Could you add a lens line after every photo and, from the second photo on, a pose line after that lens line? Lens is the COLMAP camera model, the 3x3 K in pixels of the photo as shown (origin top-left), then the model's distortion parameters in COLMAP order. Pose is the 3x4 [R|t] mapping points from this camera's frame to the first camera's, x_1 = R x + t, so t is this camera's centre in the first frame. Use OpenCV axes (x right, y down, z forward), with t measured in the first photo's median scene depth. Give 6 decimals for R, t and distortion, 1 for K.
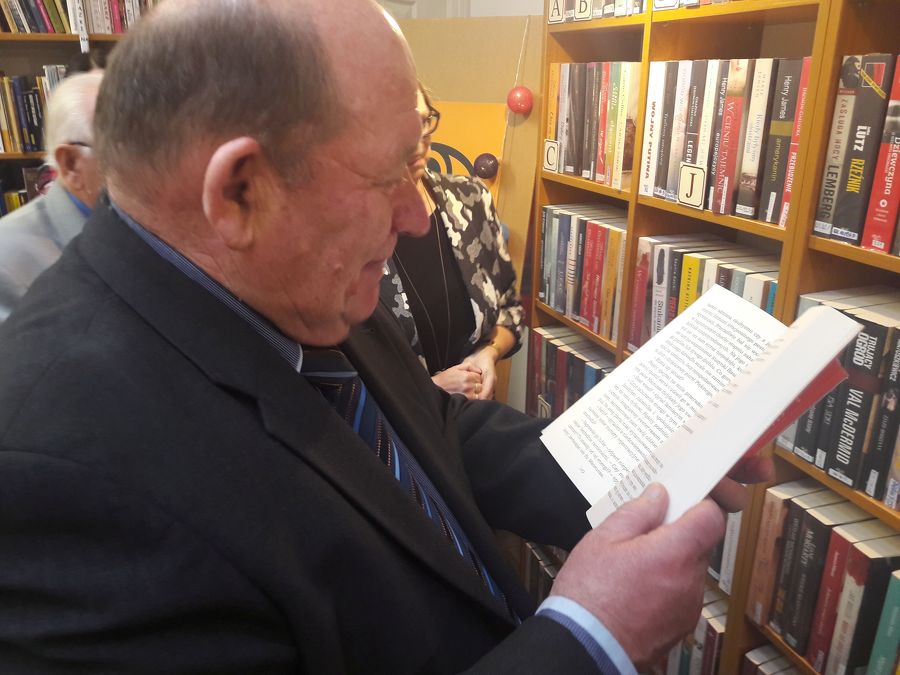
lens RADIAL K [[746.4, 0, 450.2], [0, 746.4, 338.1], [0, 0, 1]] dist [0.063351, -0.093818]
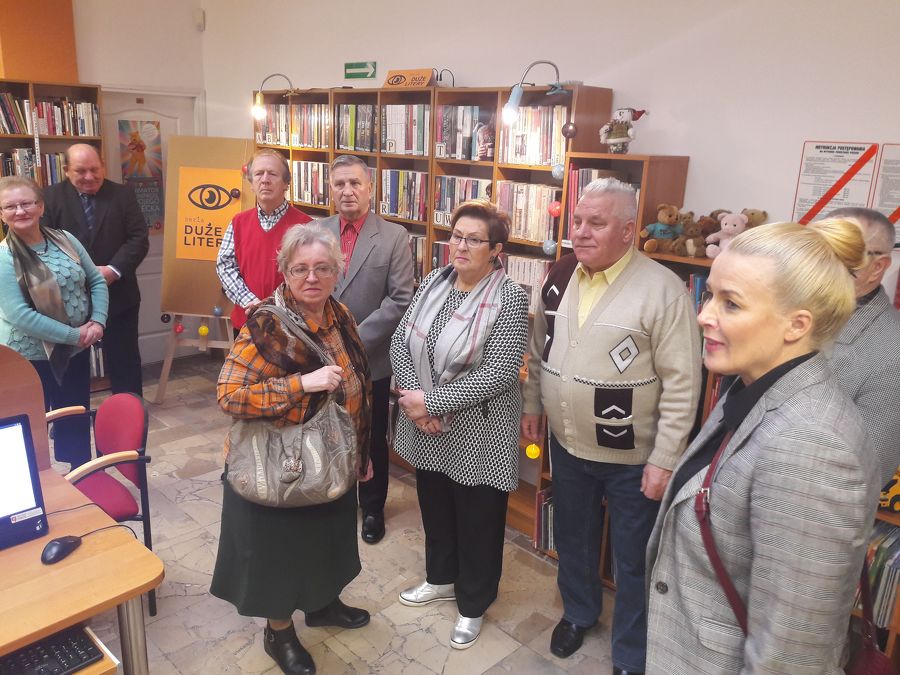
lens RADIAL K [[746.4, 0, 454.9], [0, 746.4, 342.5], [0, 0, 1]] dist [0.063351, -0.093818]
pose [[0.909765, -0.077810, 0.407766, -0.443157], [0.101885, 0.994084, -0.037624, 0.562425], [-0.402426, 0.075774, 0.912311, -2.016302]]
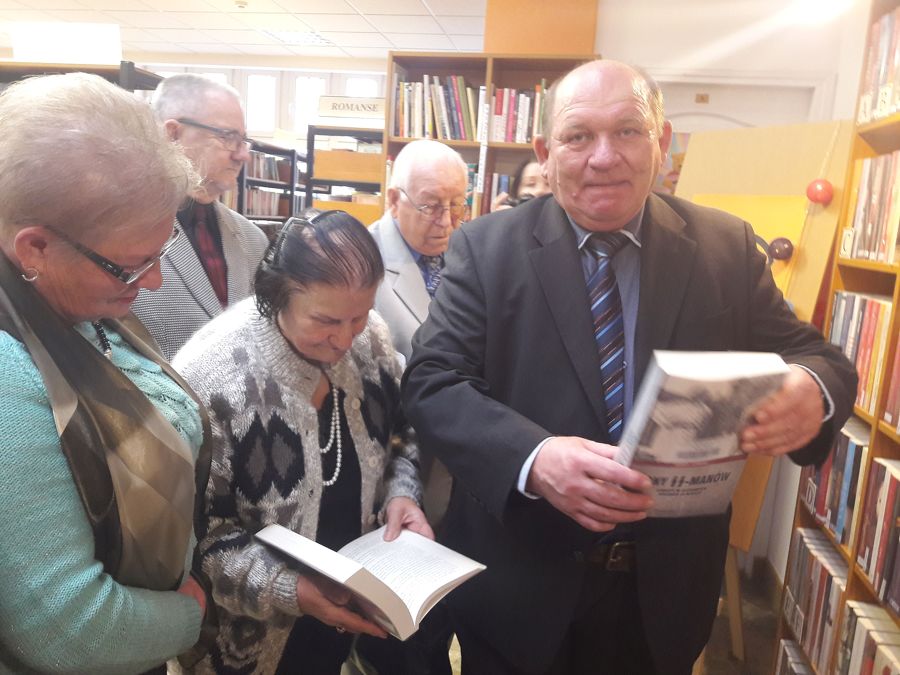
lens RADIAL K [[746.4, 0, 450.3], [0, 746.4, 334.3], [0, 0, 1]] dist [0.063351, -0.093818]
pose [[0.868197, 0.132302, -0.478257, 0.206206], [-0.222100, 0.965478, -0.136104, 0.175844], [0.443740, 0.224386, 0.867609, -0.162875]]
